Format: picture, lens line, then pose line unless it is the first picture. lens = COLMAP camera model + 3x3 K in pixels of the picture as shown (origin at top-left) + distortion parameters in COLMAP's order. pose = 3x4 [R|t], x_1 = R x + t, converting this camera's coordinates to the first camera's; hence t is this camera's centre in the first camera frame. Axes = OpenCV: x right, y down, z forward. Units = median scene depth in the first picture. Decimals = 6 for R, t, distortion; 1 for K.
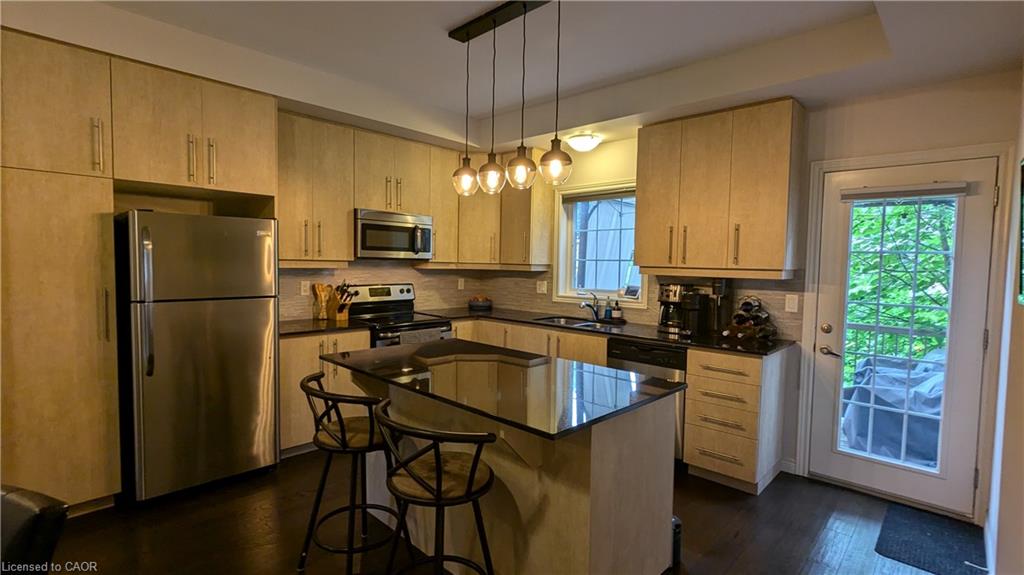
lens RADIAL K [[486.5, 0, 504.9], [0, 486.5, 286.2], [0, 0, 1]] dist [-0.006305, 0.000052]
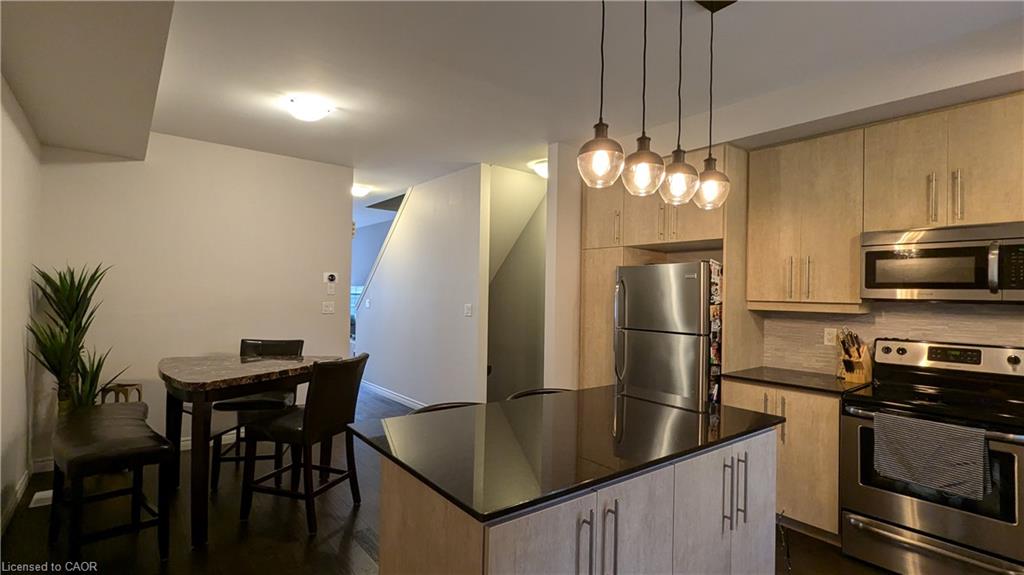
lens RADIAL K [[486.5, 0, 510.4], [0, 486.5, 287.7], [0, 0, 1]] dist [-0.006305, 0.000052]
pose [[-0.146544, -0.034080, -0.988617, 0.501756], [-0.072546, 0.997085, -0.023618, -0.020540], [0.986540, 0.068259, -0.148589, 0.591200]]
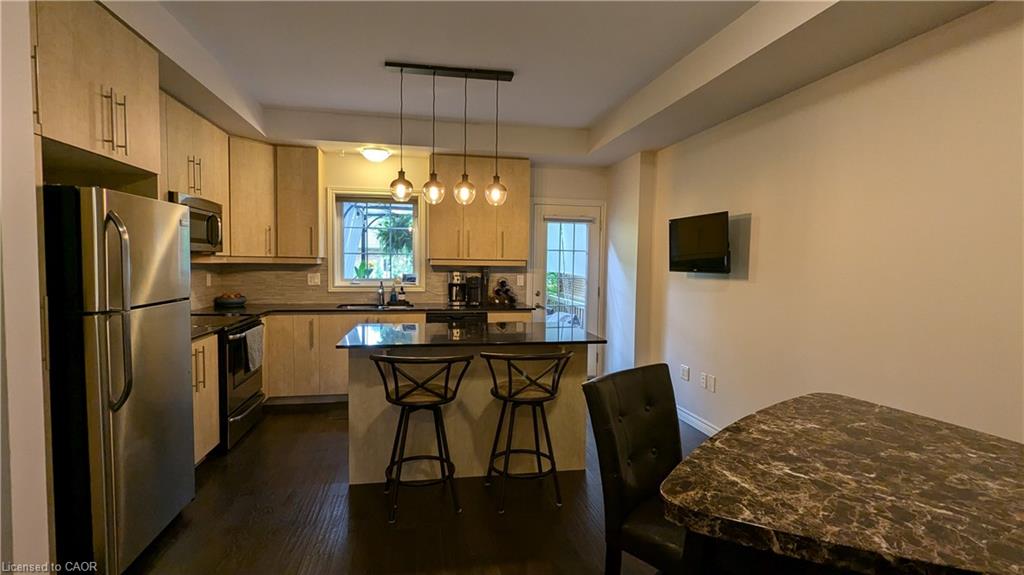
lens RADIAL K [[486.5, 0, 505.2], [0, 486.5, 288.8], [0, 0, 1]] dist [-0.006305, 0.000052]
pose [[0.569675, -0.056408, 0.819932, -0.692463], [0.039539, 0.998368, 0.041212, -0.005238], [-0.820918, 0.008942, 0.570976, 0.074649]]
